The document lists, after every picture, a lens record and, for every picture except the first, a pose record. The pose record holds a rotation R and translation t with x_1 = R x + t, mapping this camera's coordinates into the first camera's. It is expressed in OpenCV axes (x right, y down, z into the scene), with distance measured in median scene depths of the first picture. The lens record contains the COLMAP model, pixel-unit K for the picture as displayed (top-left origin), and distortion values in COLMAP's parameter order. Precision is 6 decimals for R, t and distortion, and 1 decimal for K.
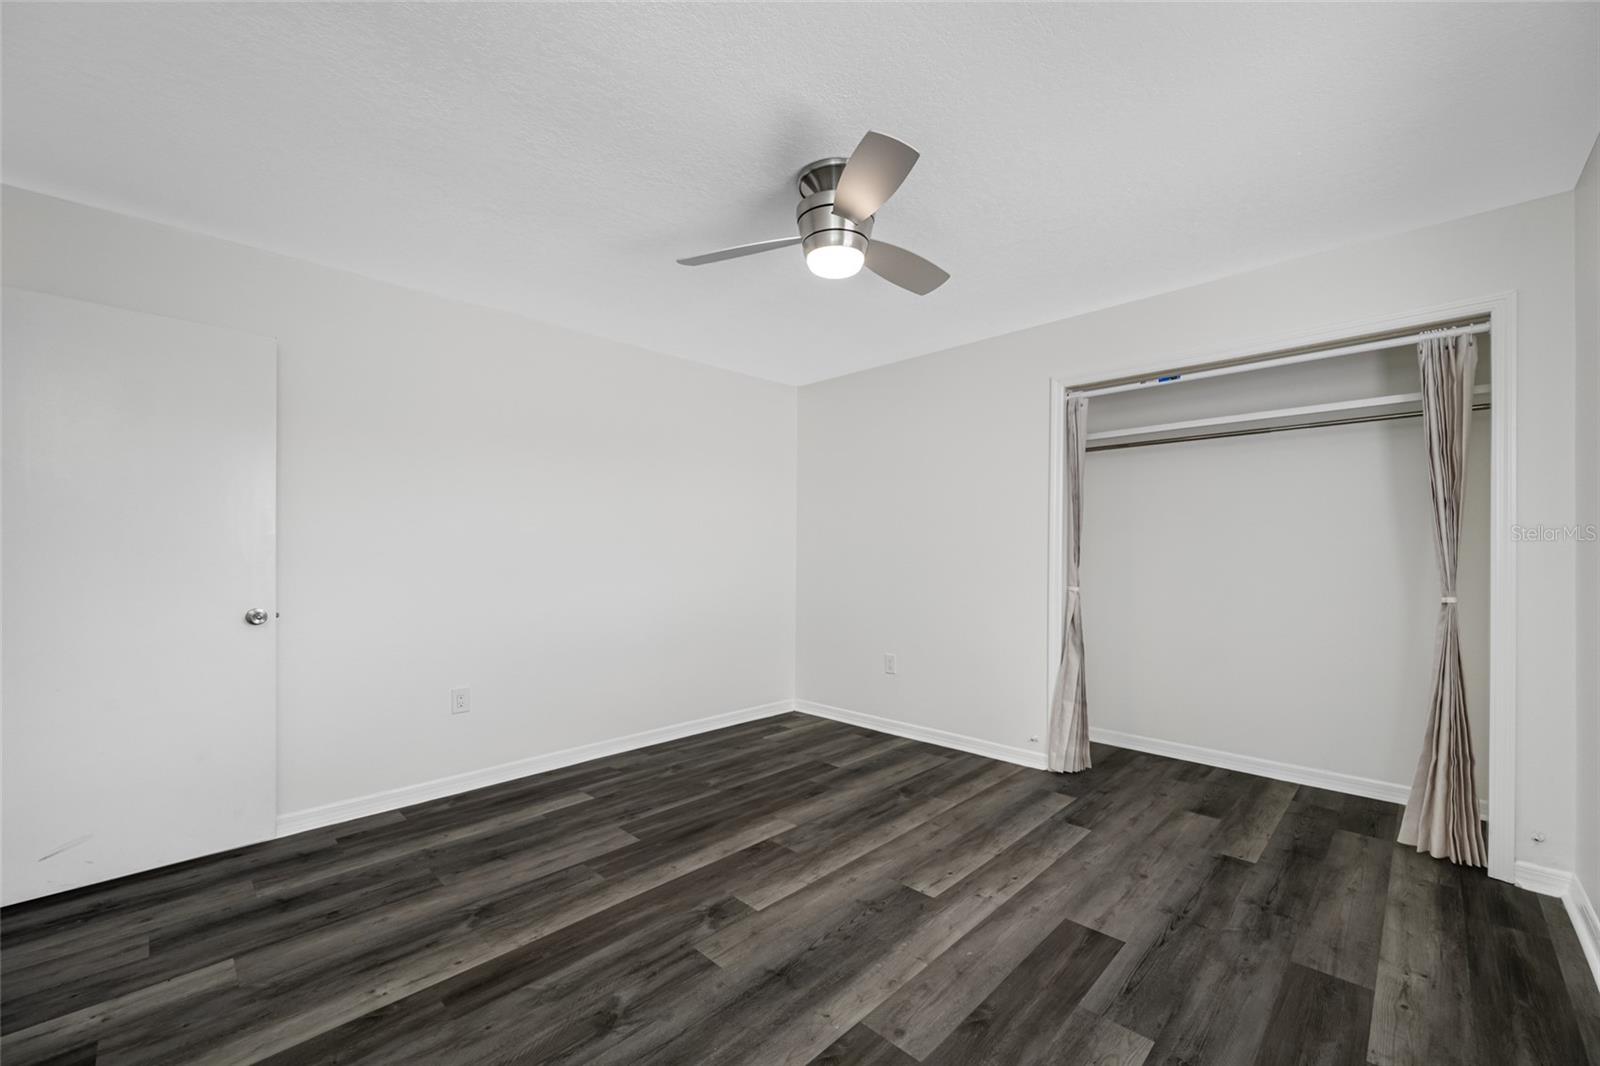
lens RADIAL K [[629.3, 0, 807.0], [0, 629.3, 612.4], [0, 0, 1]] dist [-0.000526, -0.000107]
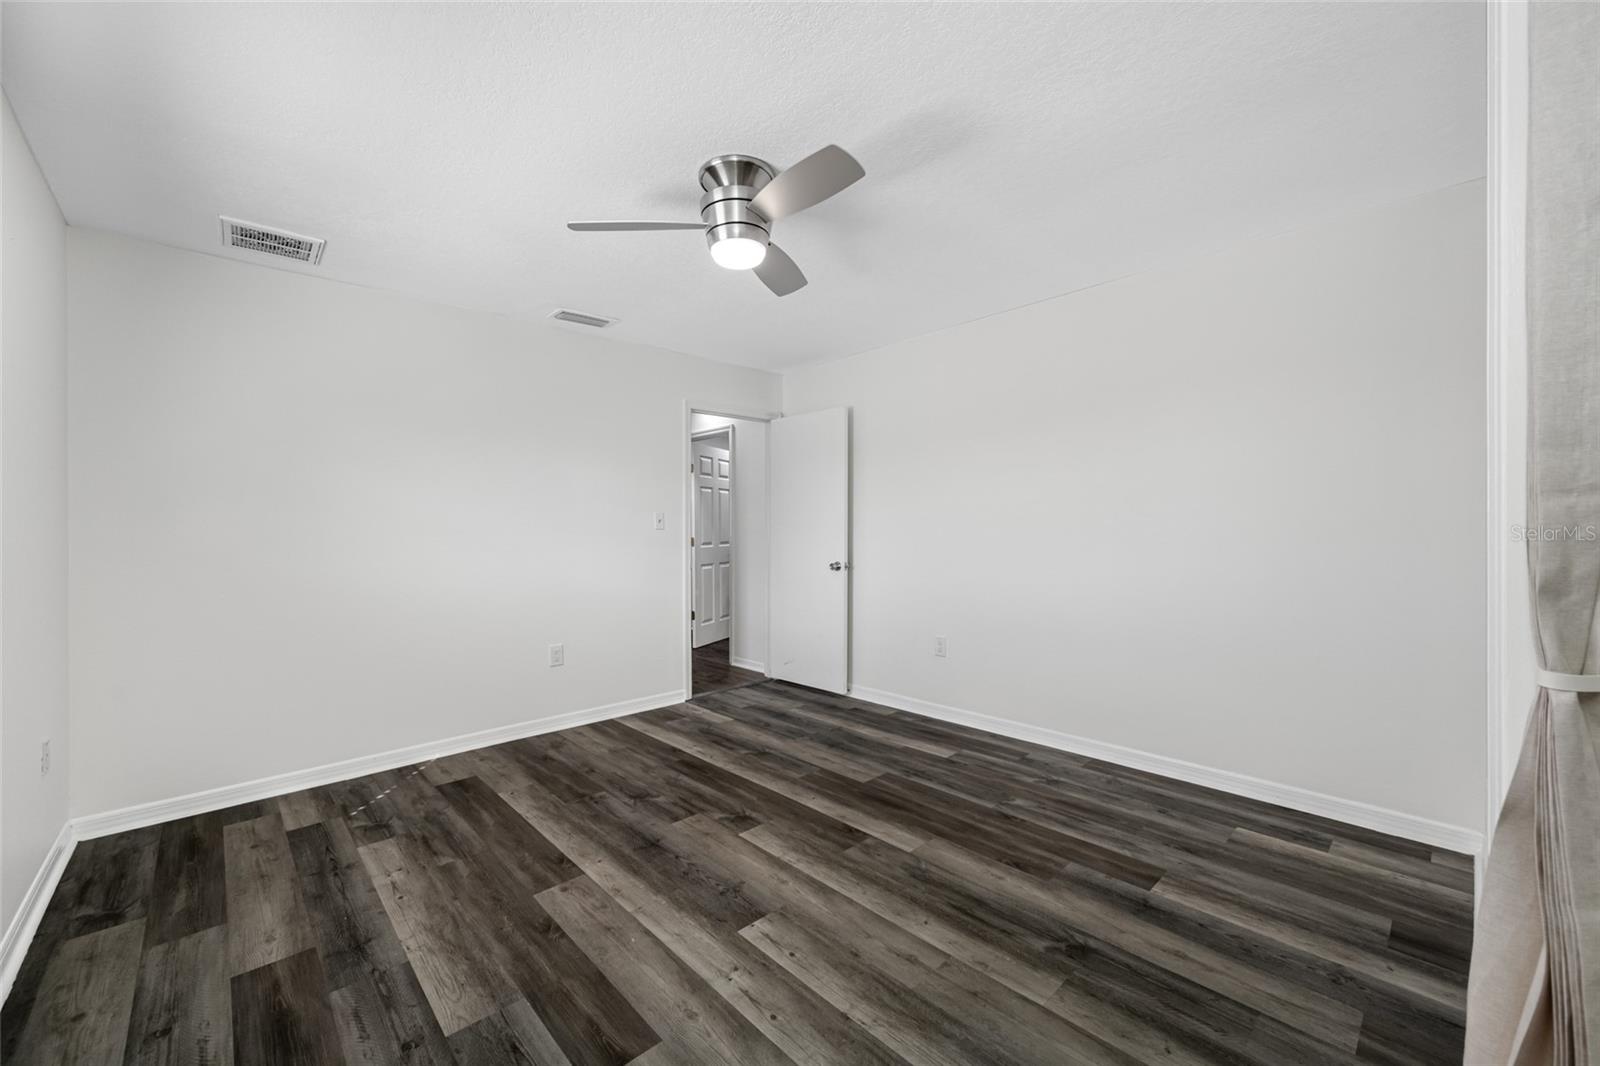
lens RADIAL K [[629.3, 0, 800.7], [0, 629.3, 531.9], [0, 0, 1]] dist [-0.000526, -0.000107]
pose [[-0.034617, 0.005396, -0.999386, 0.925967], [-0.087801, 0.996102, 0.008420, -0.097123], [0.995536, 0.088039, -0.034008, 0.929052]]
